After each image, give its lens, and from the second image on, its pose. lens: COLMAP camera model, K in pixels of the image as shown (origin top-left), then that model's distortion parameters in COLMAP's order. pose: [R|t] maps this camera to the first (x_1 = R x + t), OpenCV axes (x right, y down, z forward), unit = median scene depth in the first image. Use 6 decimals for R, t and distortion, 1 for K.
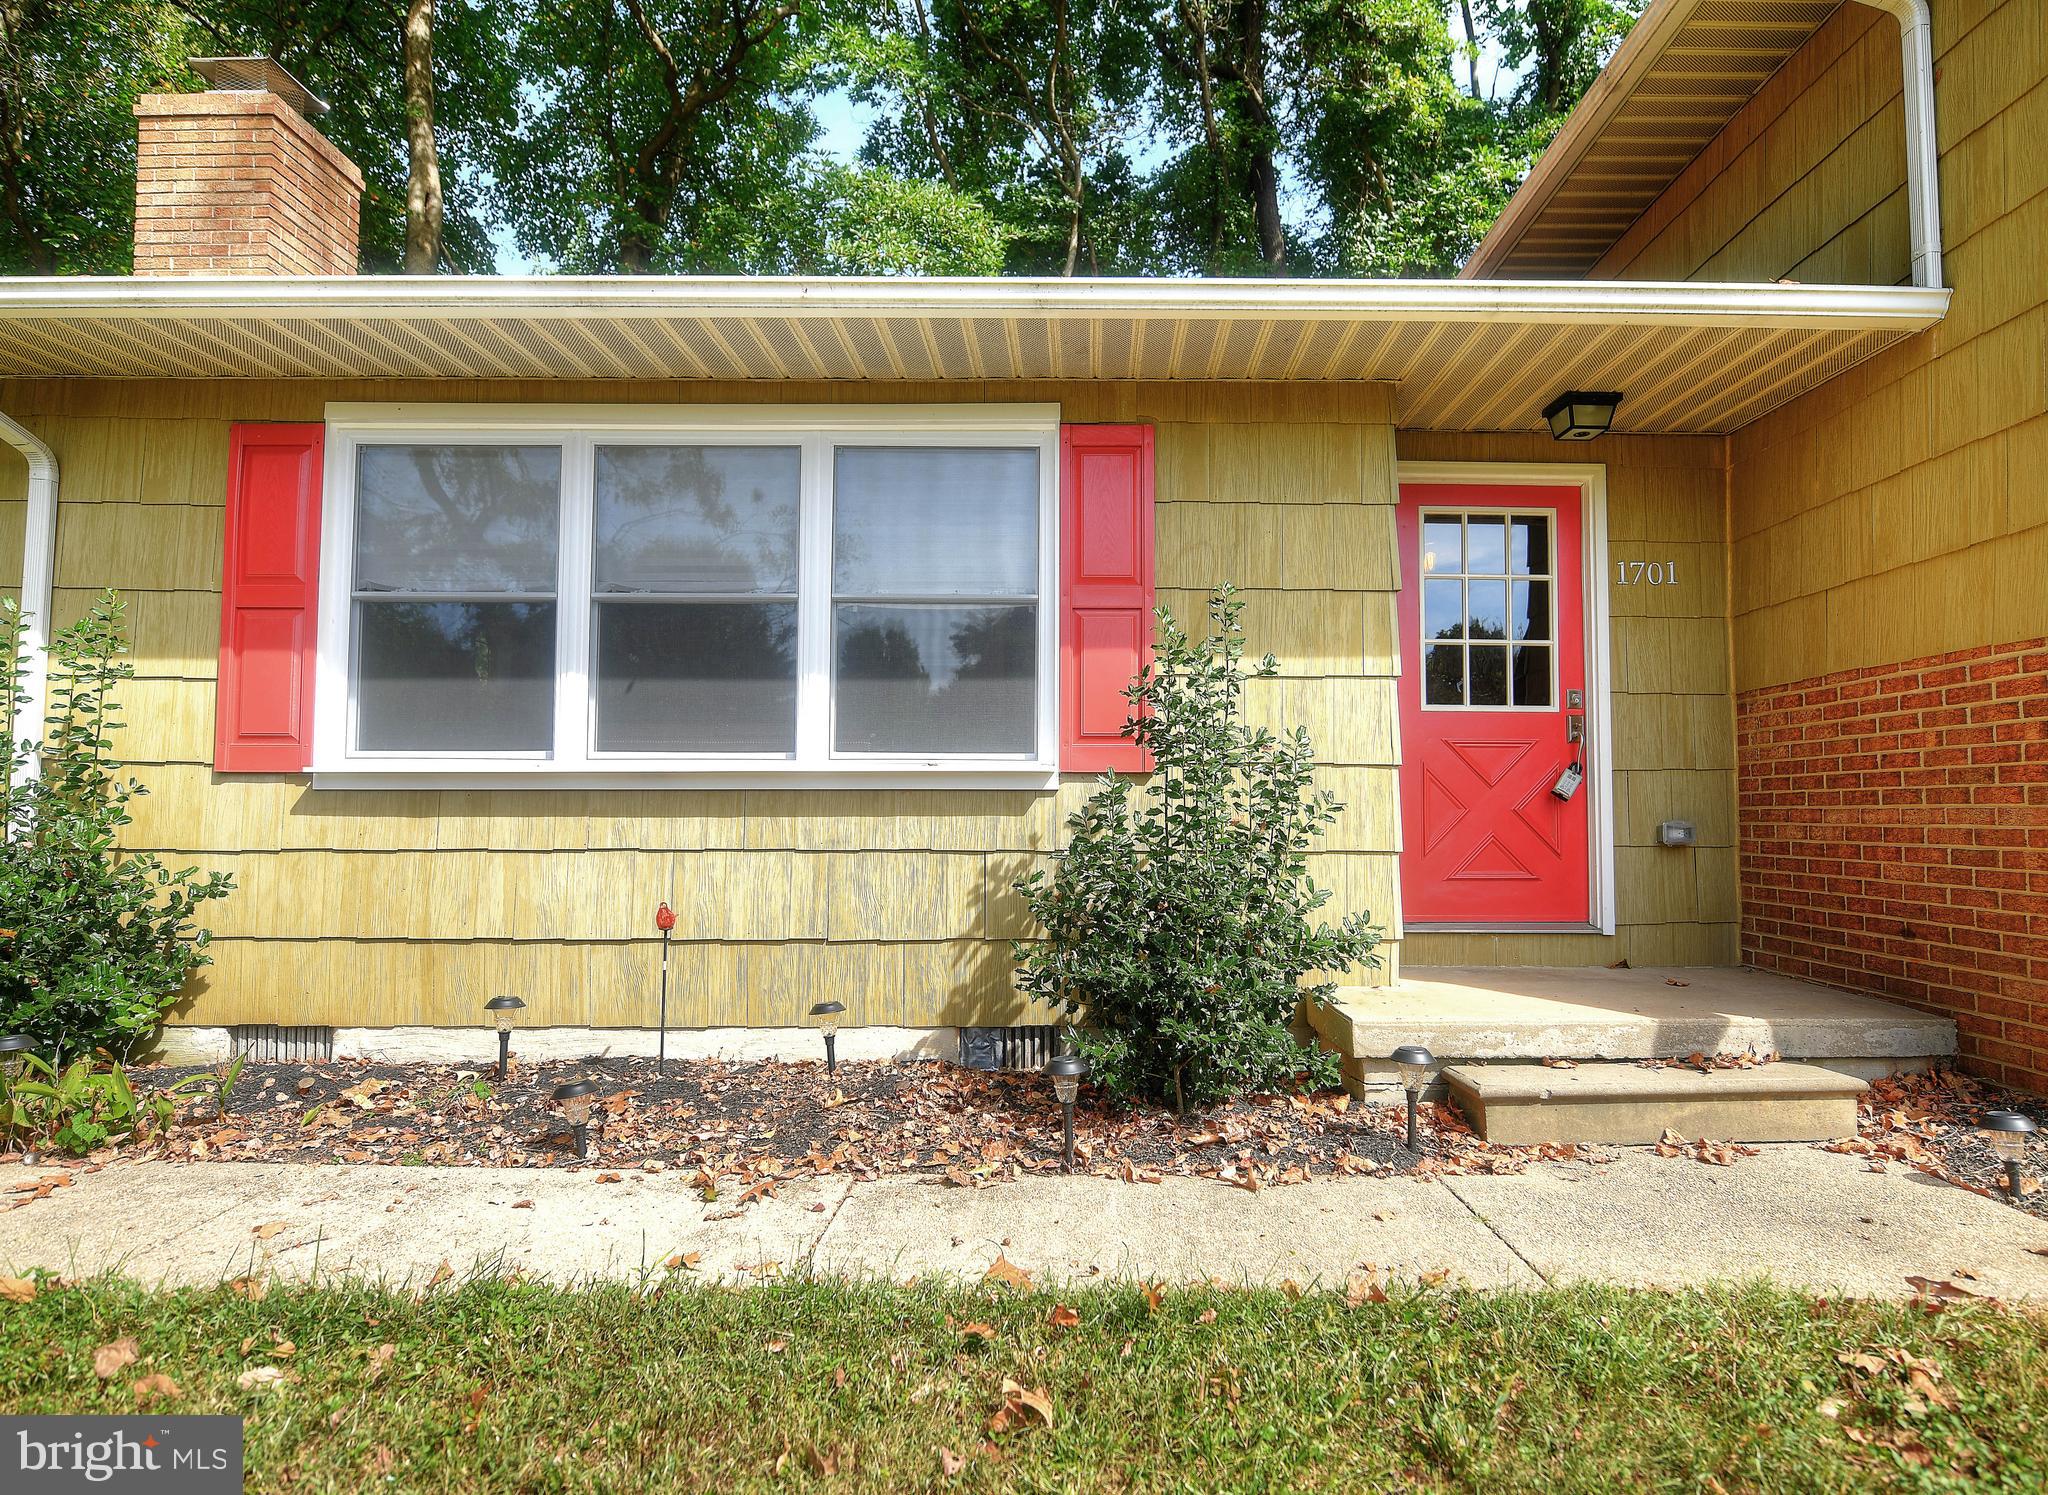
lens RADIAL K [[1138.1, 0, 1085.8], [0, 1138.1, 761.4], [0, 0, 1]] dist [-0.008771, -0.001191]
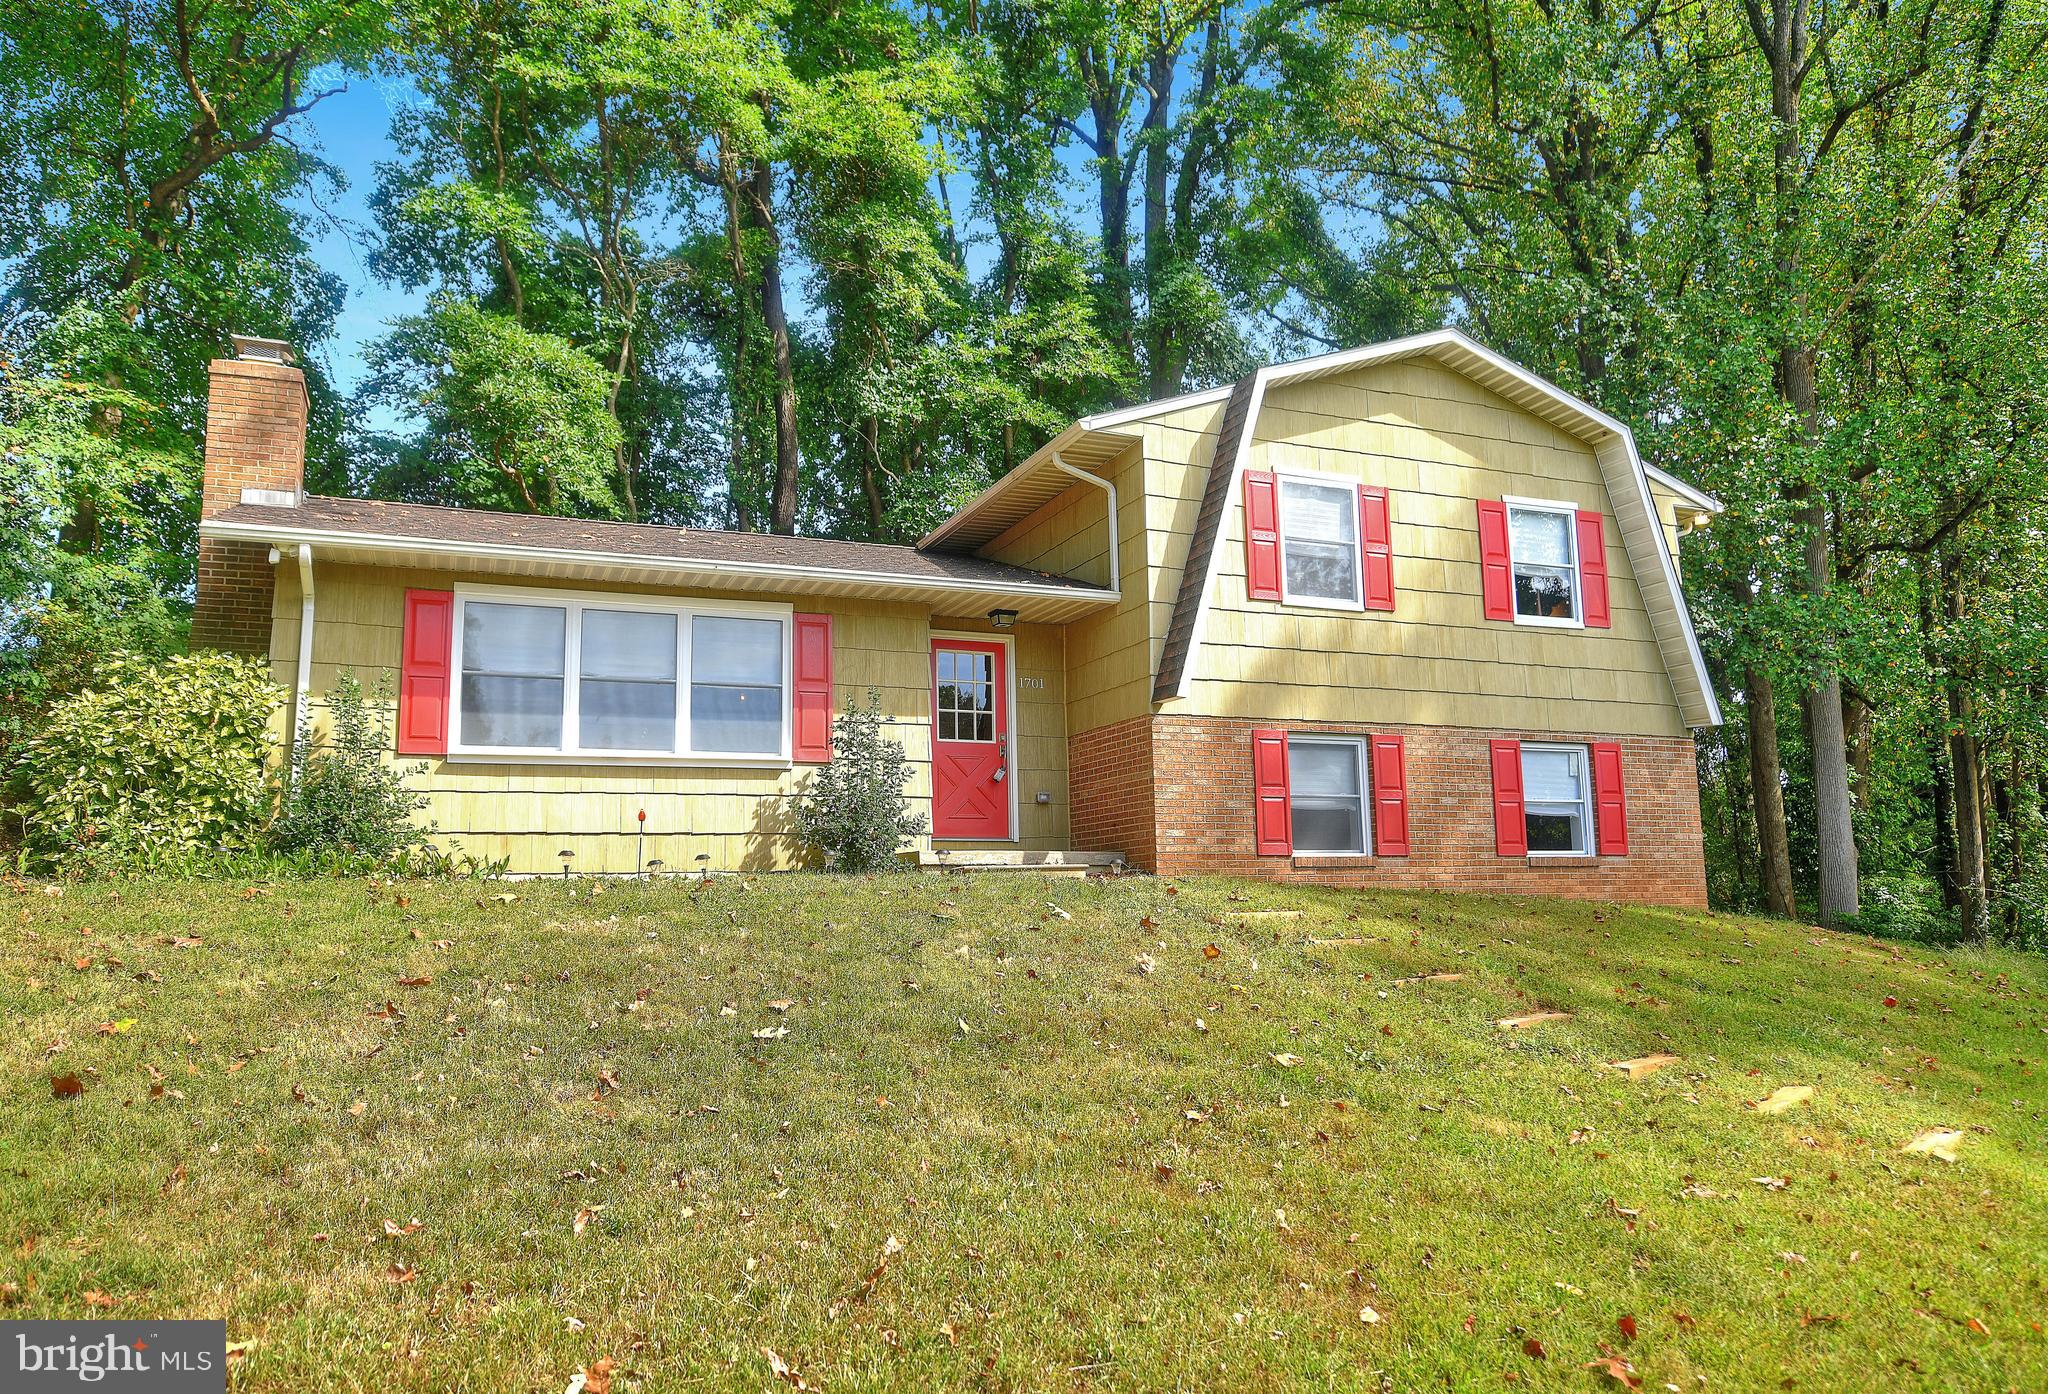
lens RADIAL K [[1449.1, 0, 1024.0], [0, 1449.1, 697.0], [0, 0, 1]] dist [-0.004262, 0.000014]
pose [[0.926565, 0.035909, 0.374417, -0.688153], [0.003657, 0.994525, -0.104430, 0.186893], [-0.376118, 0.098131, 0.921361, -1.892165]]
